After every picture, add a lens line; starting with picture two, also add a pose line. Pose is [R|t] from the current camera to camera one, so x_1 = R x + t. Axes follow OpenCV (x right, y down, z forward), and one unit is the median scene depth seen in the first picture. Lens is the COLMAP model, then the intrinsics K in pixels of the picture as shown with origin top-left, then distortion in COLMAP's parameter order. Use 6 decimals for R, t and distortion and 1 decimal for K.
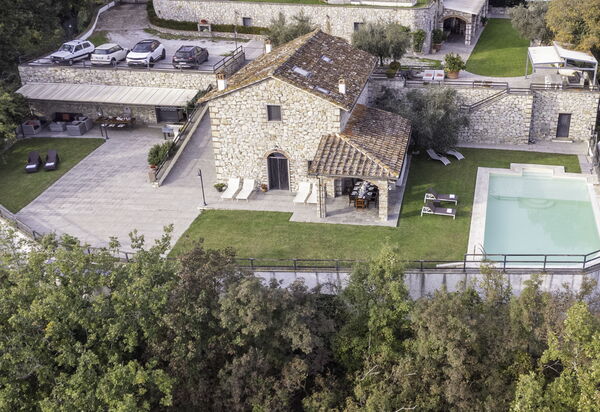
lens RADIAL K [[731.3, 0, 408.3], [0, 731.3, 242.8], [0, 0, 1]] dist [0.062887, -0.057347]
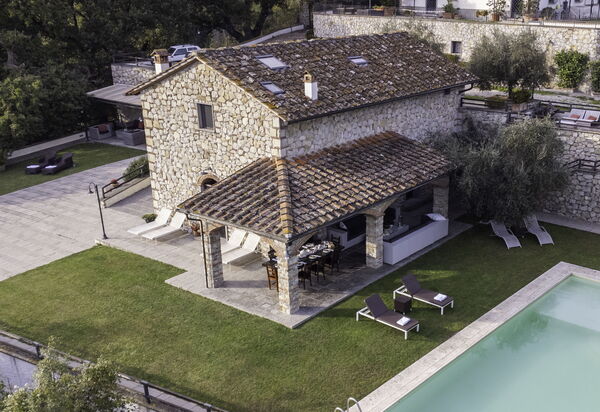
lens RADIAL K [[731.3, 0, 408.3], [0, 731.3, 242.8], [0, 0, 1]] dist [0.062887, -0.057347]
pose [[0.878074, 0.164496, -0.449364, 0.248025], [-0.214870, 0.974602, -0.063098, -0.057016], [0.427571, 0.151959, 0.891118, 0.447938]]
